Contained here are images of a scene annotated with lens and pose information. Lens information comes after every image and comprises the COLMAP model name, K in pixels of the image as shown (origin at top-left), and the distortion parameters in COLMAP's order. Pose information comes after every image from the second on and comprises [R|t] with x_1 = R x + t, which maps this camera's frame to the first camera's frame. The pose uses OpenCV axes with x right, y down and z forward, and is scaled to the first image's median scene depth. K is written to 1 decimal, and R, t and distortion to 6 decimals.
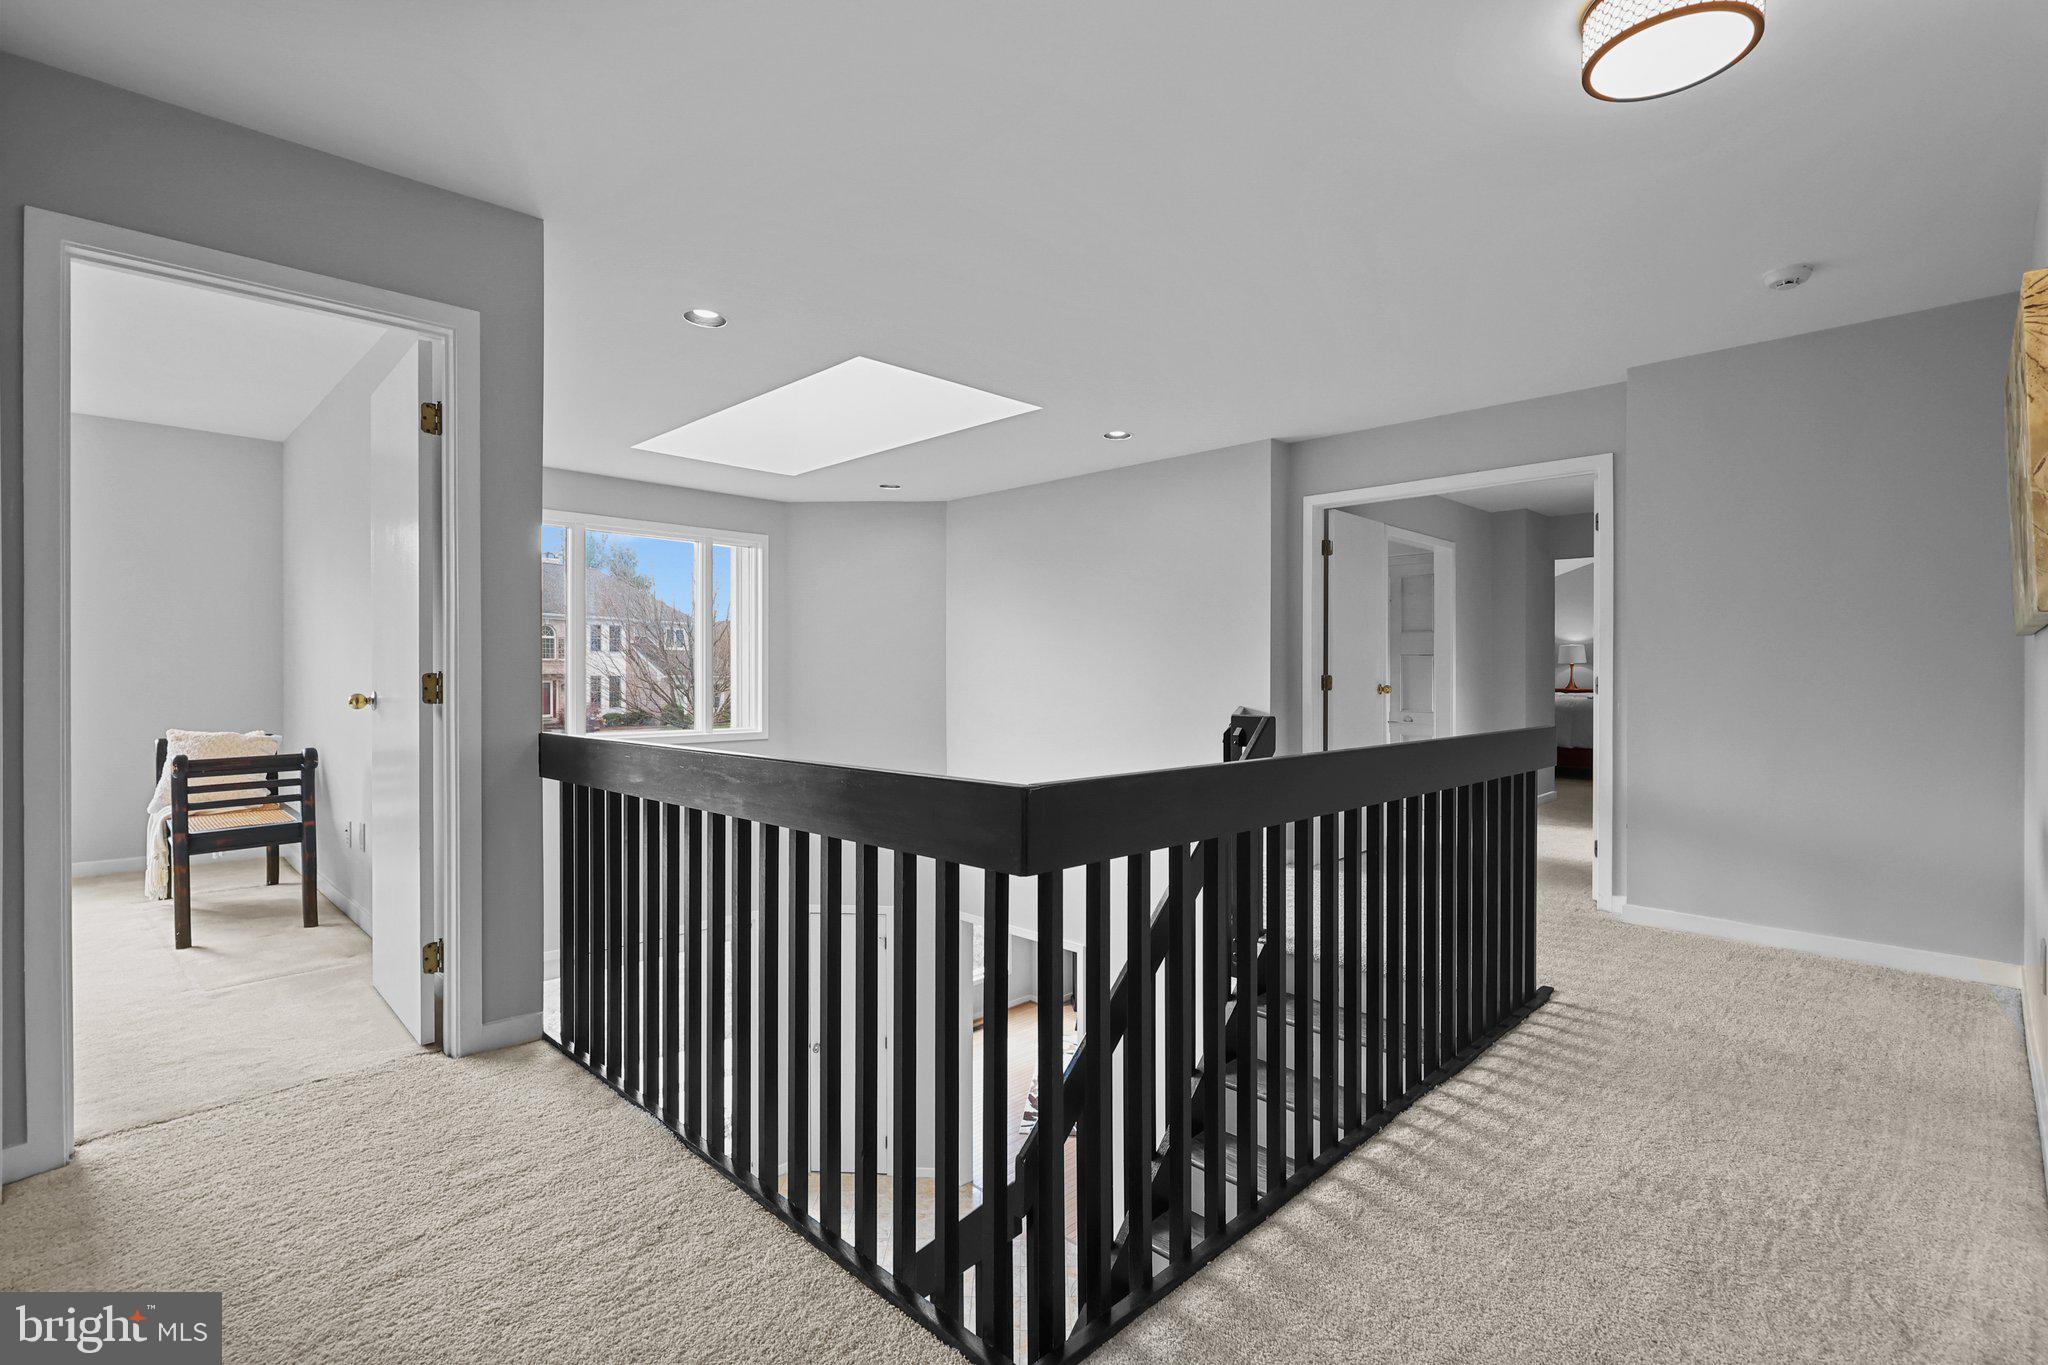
lens RADIAL K [[956.8, 0, 1025.3], [0, 956.8, 676.6], [0, 0, 1]] dist [-0.002116, 0.000618]
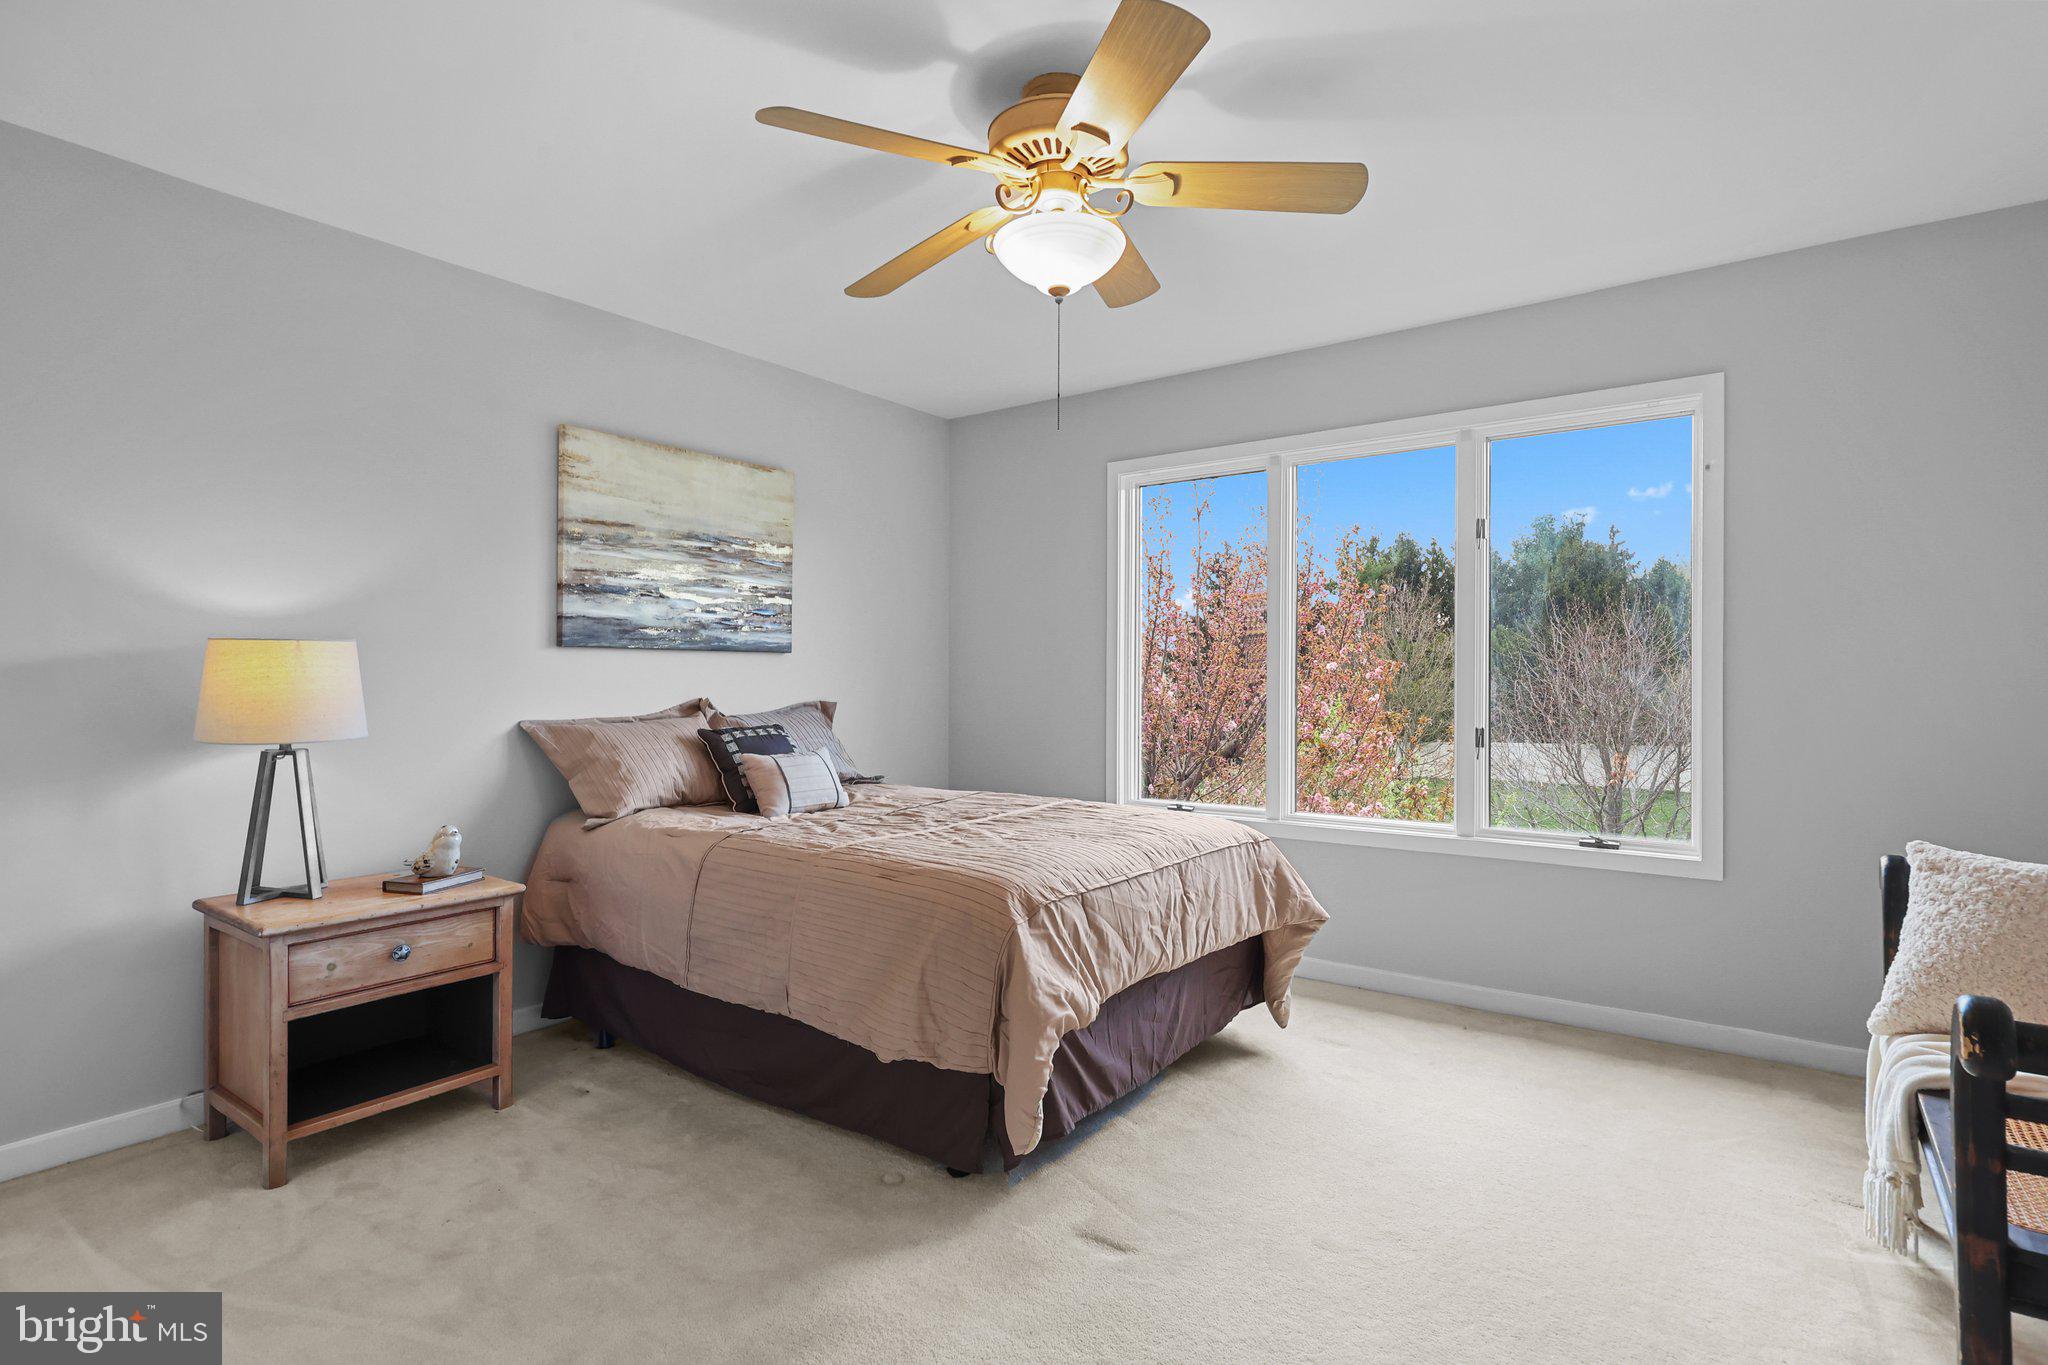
lens RADIAL K [[1000.7, 0, 1025.8], [0, 1000.7, 681.4], [0, 0, 1]] dist [0.000835, 0.000022]
pose [[0.146528, 0.003318, -0.989201, -0.529728], [-0.005061, 0.999984, 0.002604, -0.018021], [0.989194, 0.004624, 0.146542, 0.559364]]
